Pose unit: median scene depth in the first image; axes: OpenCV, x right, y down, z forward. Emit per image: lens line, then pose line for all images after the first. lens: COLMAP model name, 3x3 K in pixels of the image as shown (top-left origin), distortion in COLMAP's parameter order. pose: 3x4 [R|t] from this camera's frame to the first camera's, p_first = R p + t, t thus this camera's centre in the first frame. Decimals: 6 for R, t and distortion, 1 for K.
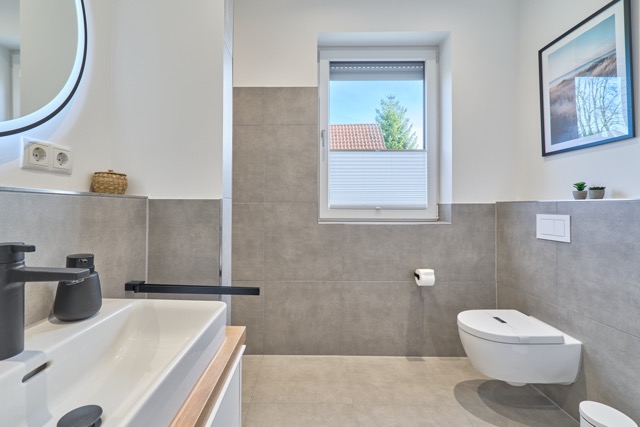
lens RADIAL K [[277.6, 0, 317.1], [0, 277.6, 199.3], [0, 0, 1]] dist [-0.000257, -0.000348]
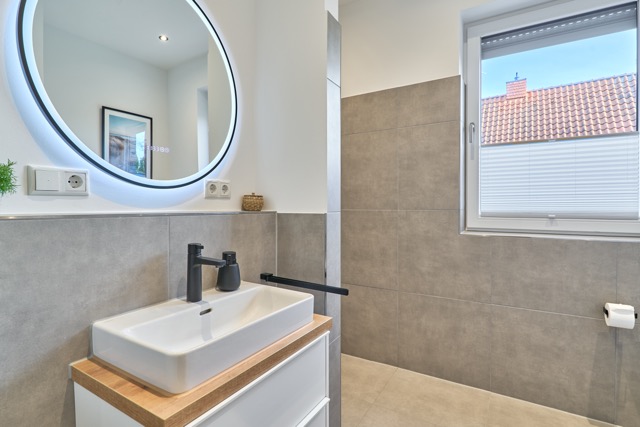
lens RADIAL K [[319.0, 0, 320.3], [0, 319.0, 206.8], [0, 0, 1]] dist [-0.003486, -0.001872]
pose [[0.864916, 0.000383, -0.501917, 0.127388], [0.010986, 0.999746, 0.019694, -0.022320], [0.501797, -0.022548, 0.864692, -0.080285]]
